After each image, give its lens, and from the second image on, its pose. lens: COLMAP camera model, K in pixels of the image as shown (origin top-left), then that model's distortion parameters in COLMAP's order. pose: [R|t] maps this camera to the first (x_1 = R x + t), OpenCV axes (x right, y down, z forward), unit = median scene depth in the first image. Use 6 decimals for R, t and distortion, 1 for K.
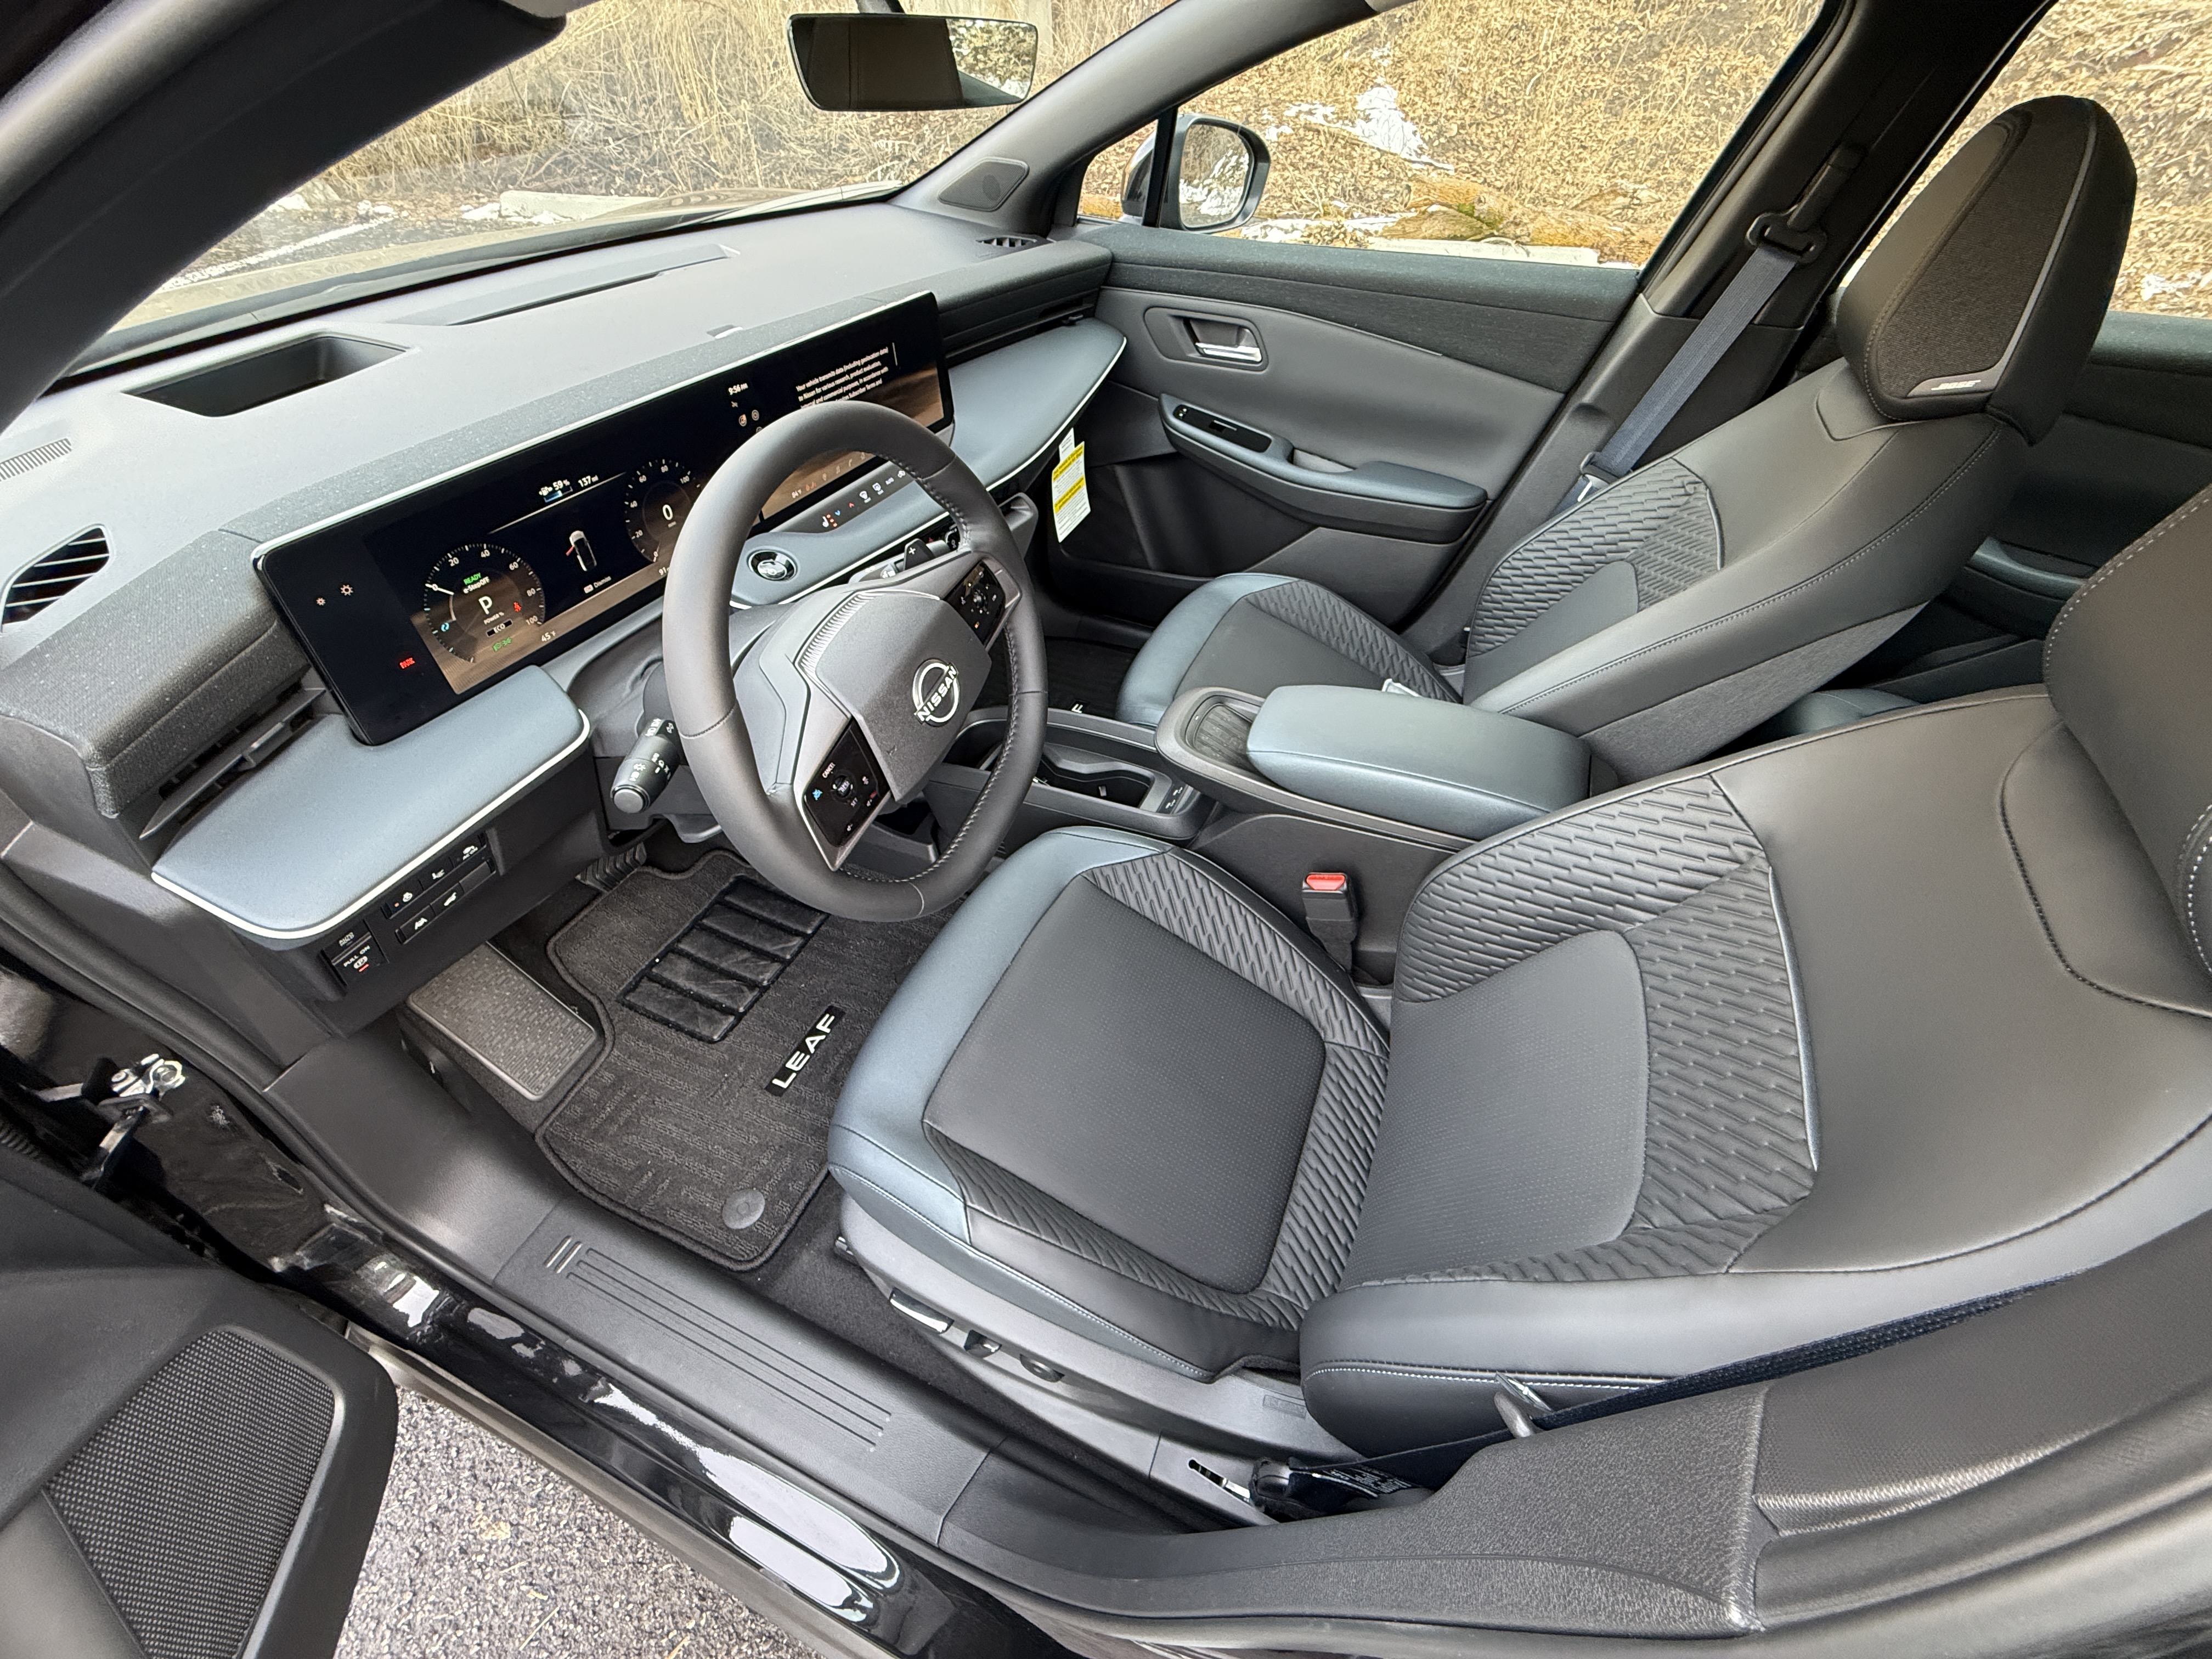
lens RADIAL K [[876.0, 0, 1114.0], [0, 876.0, 826.7], [0, 0, 1]] dist [-0.000862, -0.000109]
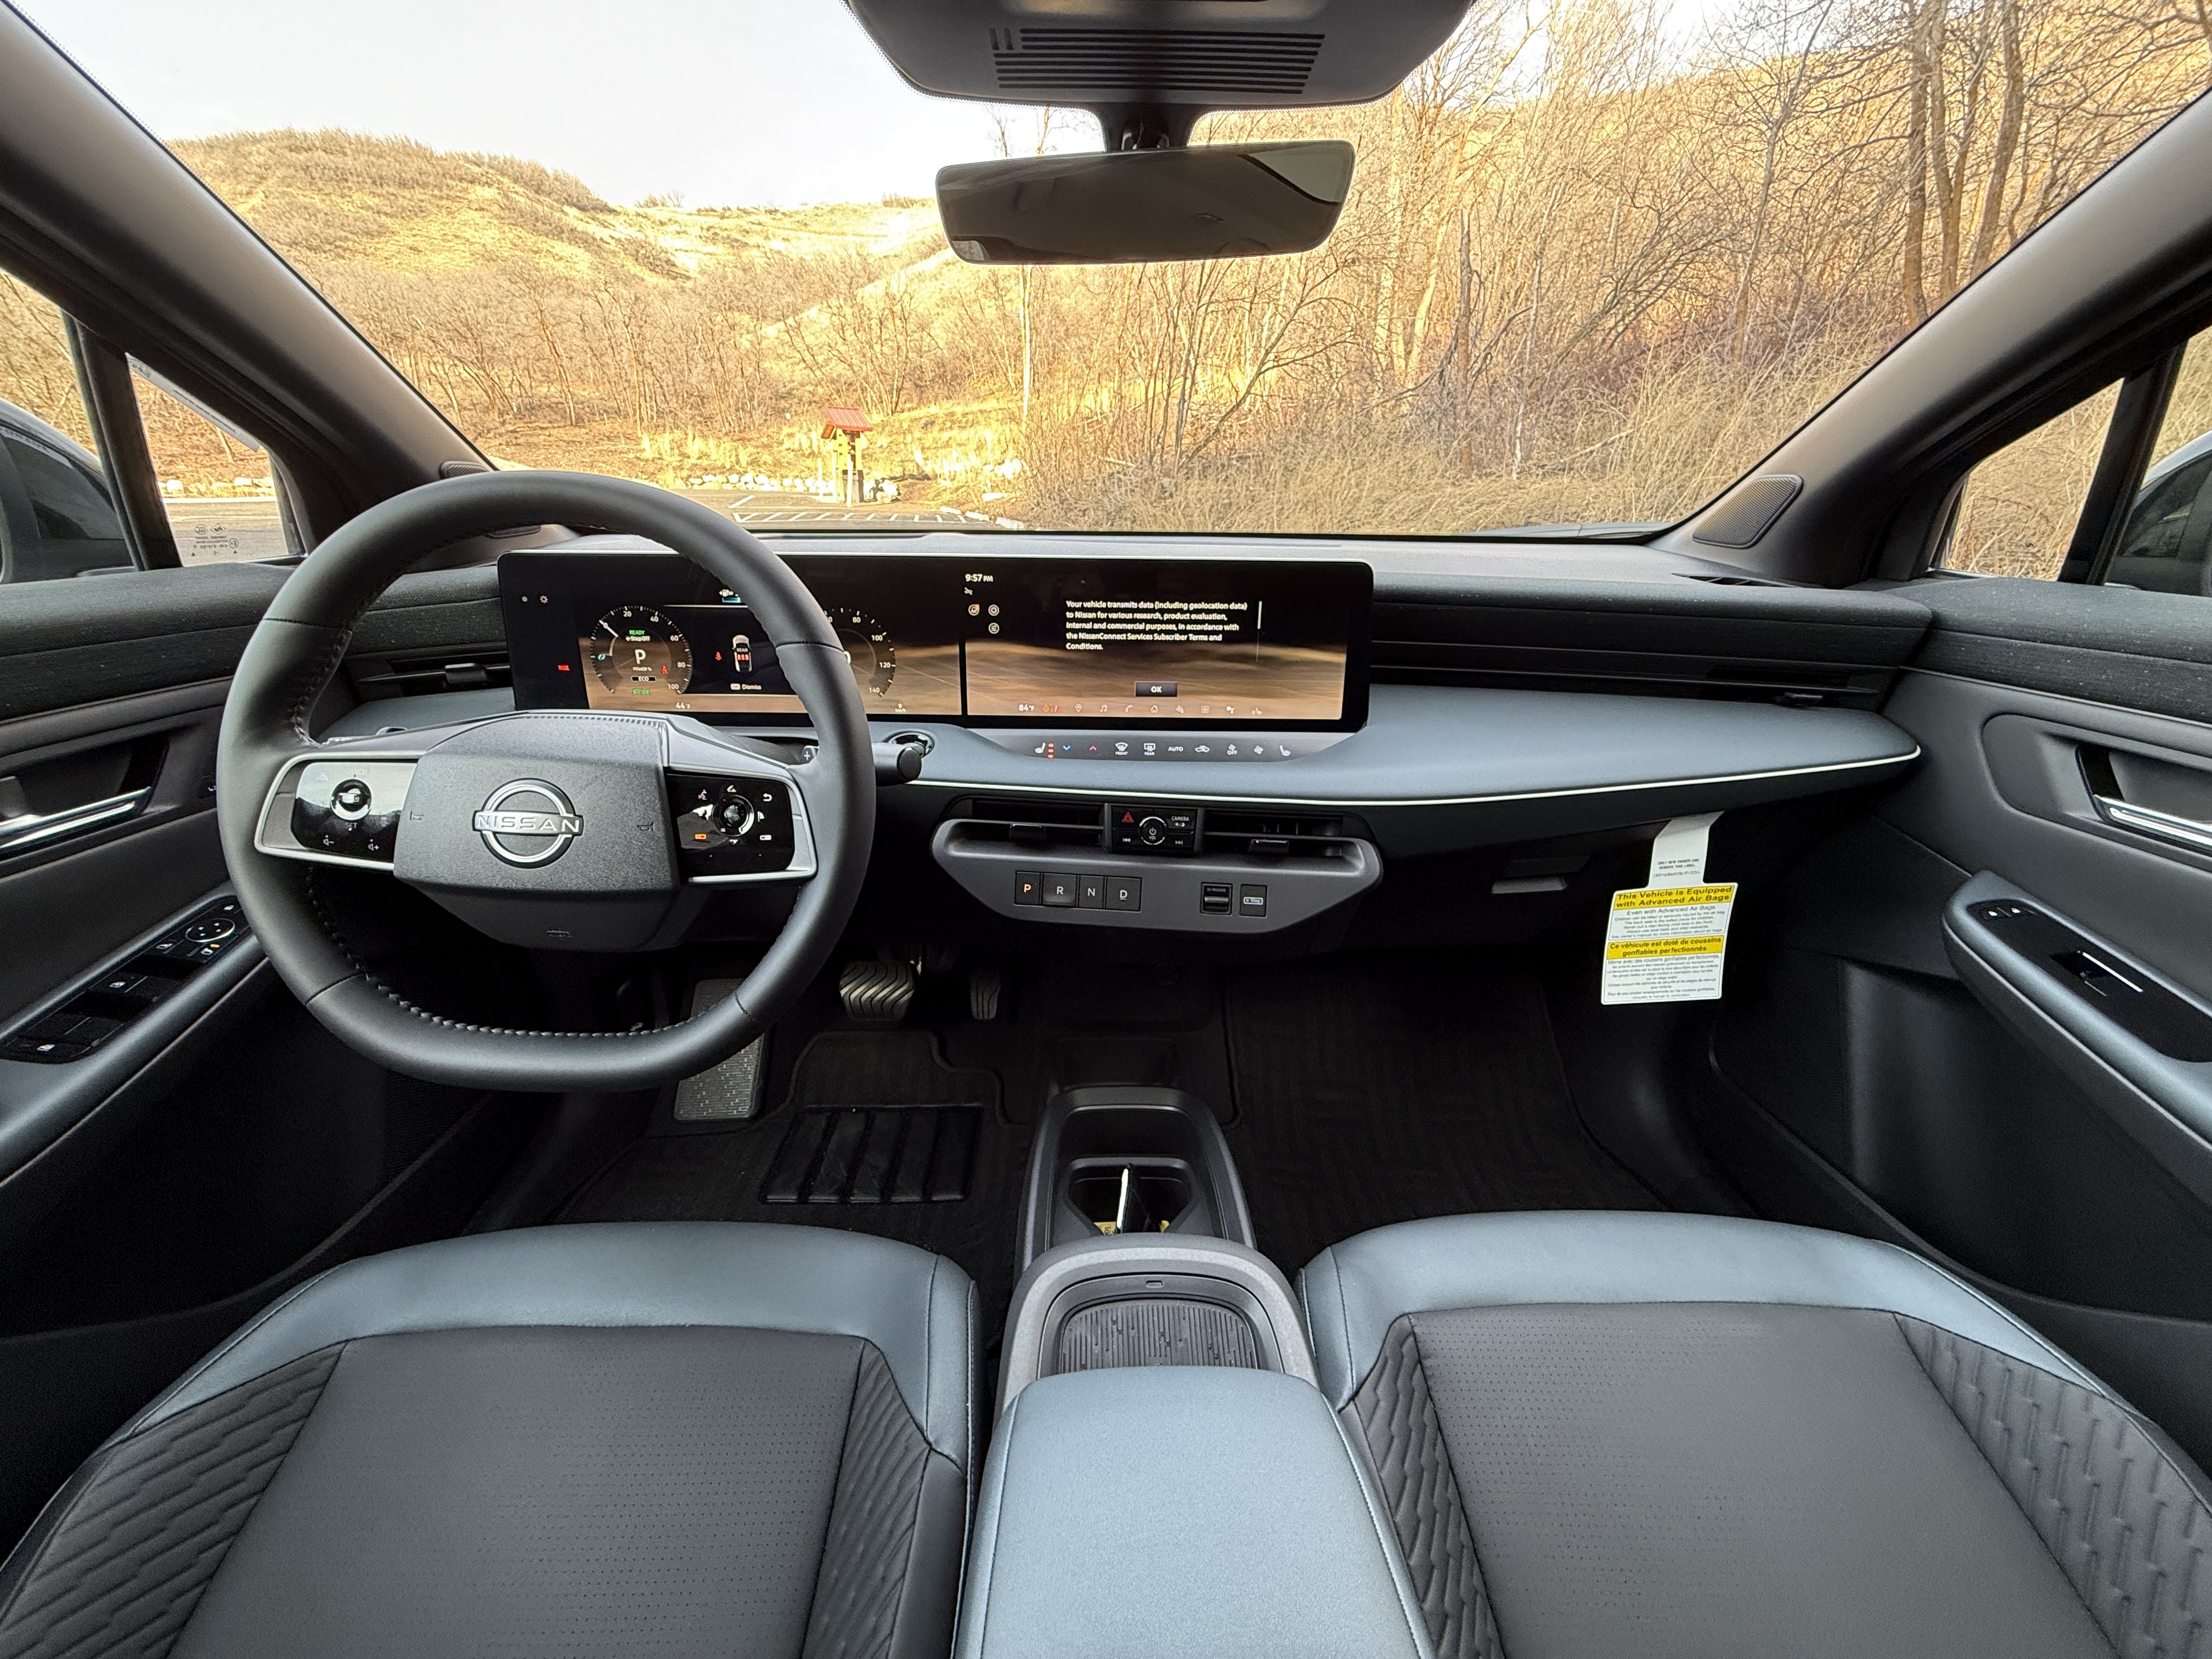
lens RADIAL K [[876.0, 0, 1098.7], [0, 876.0, 830.0], [0, 0, 1]] dist [-0.000862, -0.000109]
pose [[0.401495, 0.297271, -0.866274, 0.505169], [-0.629498, 0.776591, -0.025260, -0.346291], [0.665232, 0.555460, 0.498929, 0.763124]]
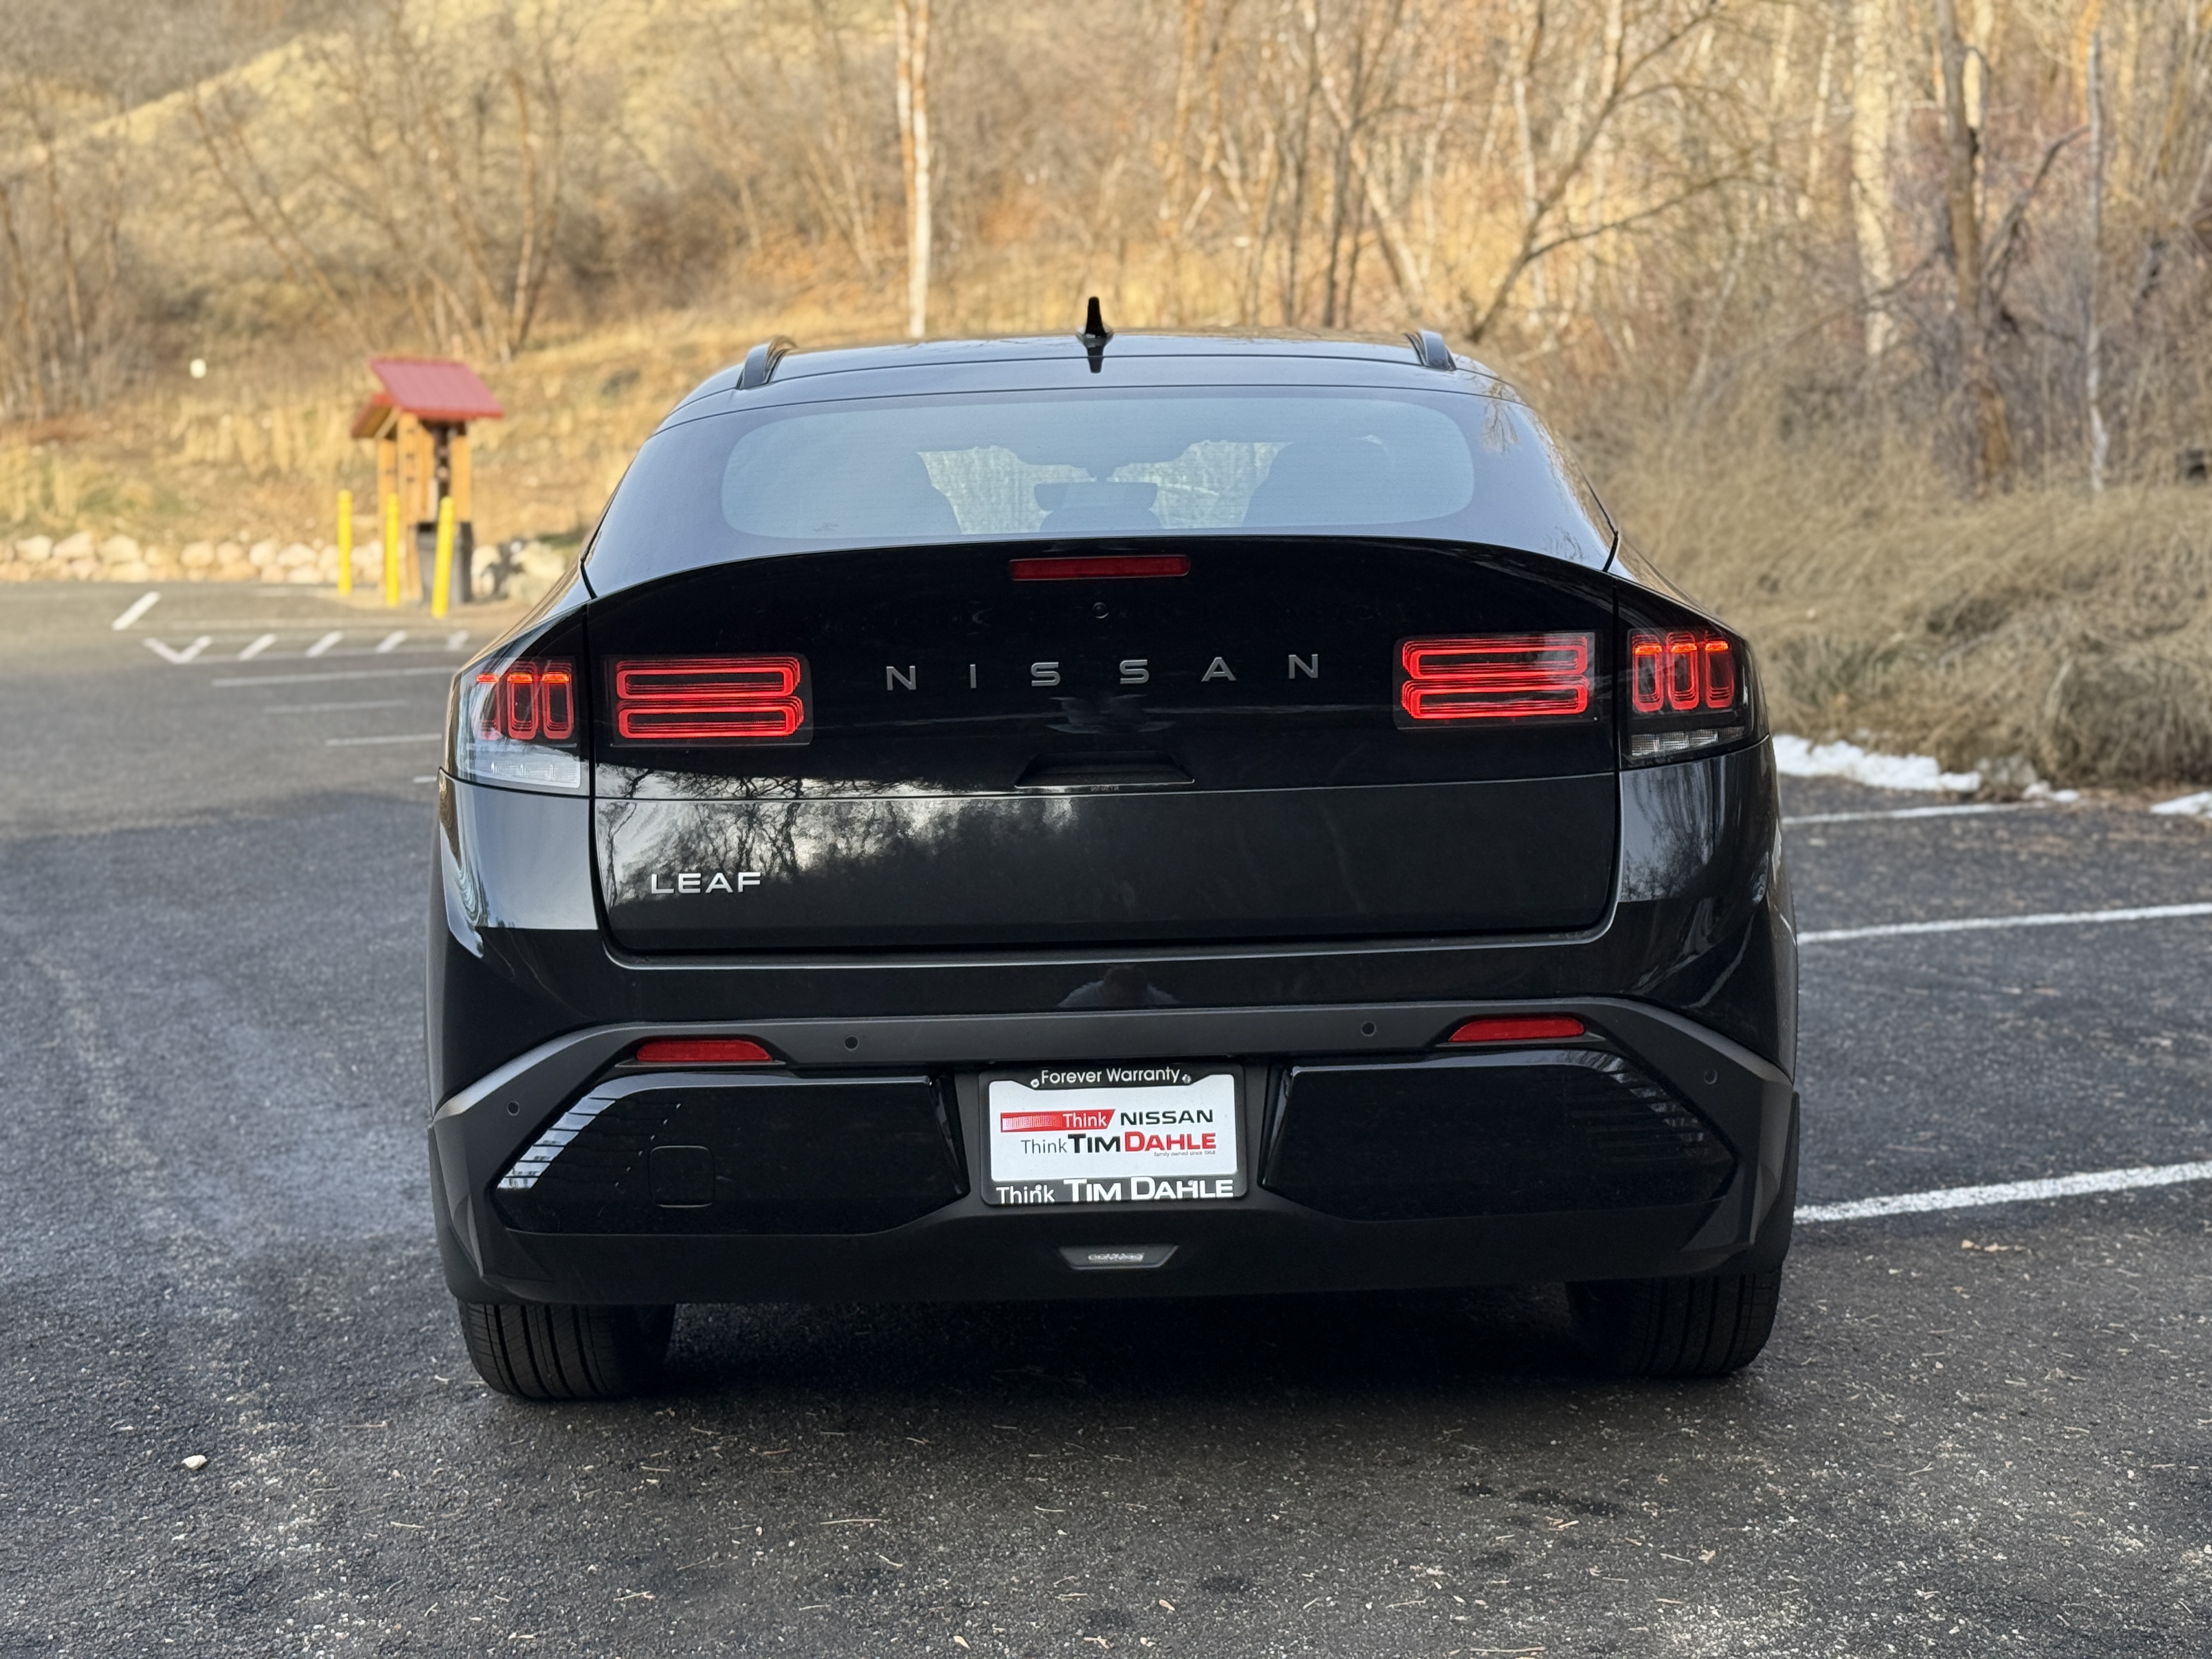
lens RADIAL K [[3087.1, 0, 1105.0], [0, 3087.1, 834.3], [0, 0, 1]] dist [0.178570, 0.000000]
pose [[0.389668, 0.035702, -0.920263, 0.627394], [-0.608266, 0.760263, -0.228064, -0.309221], [0.691500, 0.648634, 0.317966, 0.729649]]
